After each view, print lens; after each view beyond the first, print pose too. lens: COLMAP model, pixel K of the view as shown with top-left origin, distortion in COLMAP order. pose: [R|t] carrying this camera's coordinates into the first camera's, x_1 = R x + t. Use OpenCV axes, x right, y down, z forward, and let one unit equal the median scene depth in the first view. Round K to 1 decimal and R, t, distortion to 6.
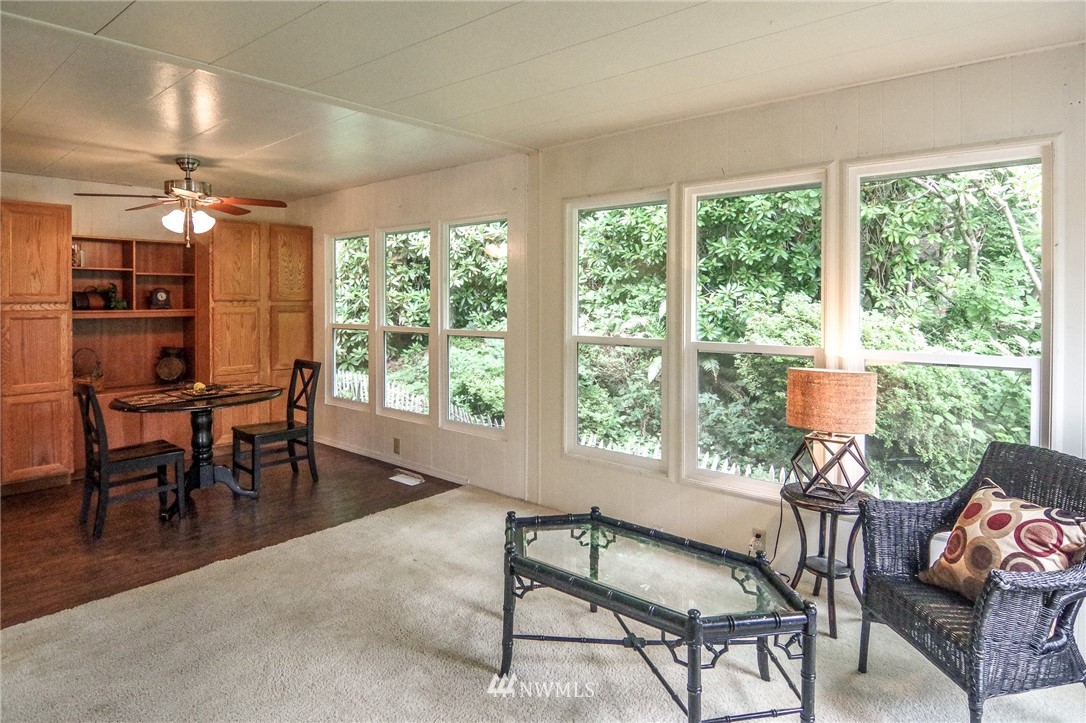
lens RADIAL K [[631.5, 0, 540.8], [0, 631.5, 292.4], [0, 0, 1]] dist [-0.006760, -0.001919]
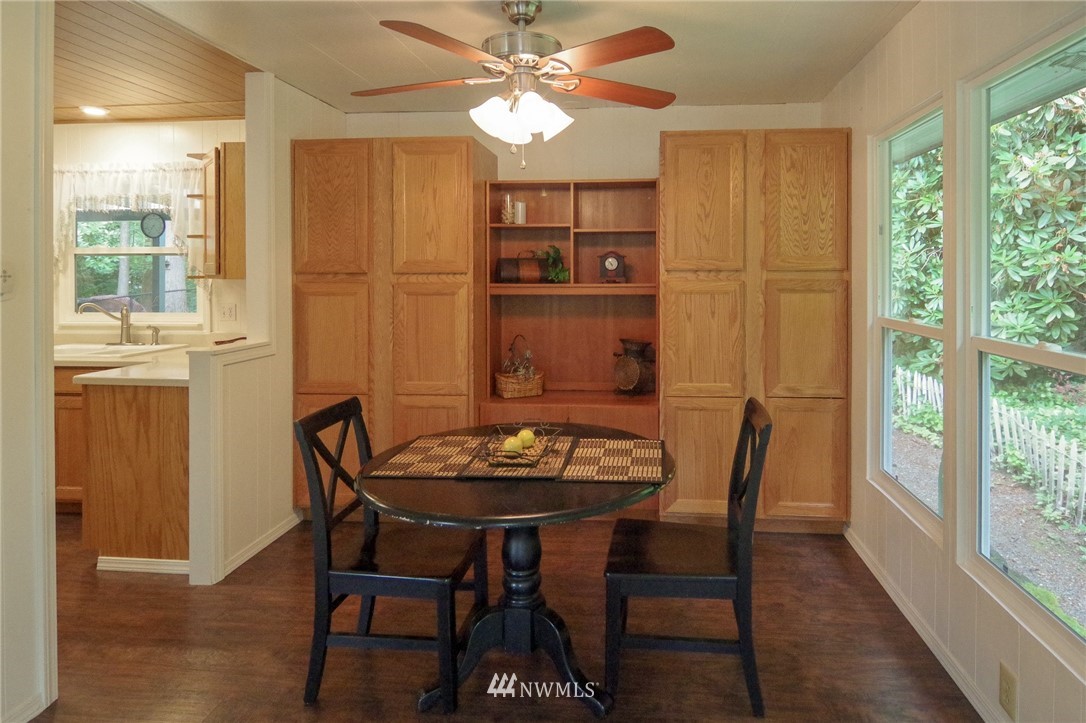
lens RADIAL K [[657.9, 0, 544.1], [0, 657.9, 272.1], [0, 0, 1]] dist [-0.003104, -0.001187]
pose [[0.586992, 0.001685, -0.809591, -0.088408], [0.009523, 0.999914, 0.008985, 0.009045], [0.809536, -0.012984, 0.586926, 0.589322]]
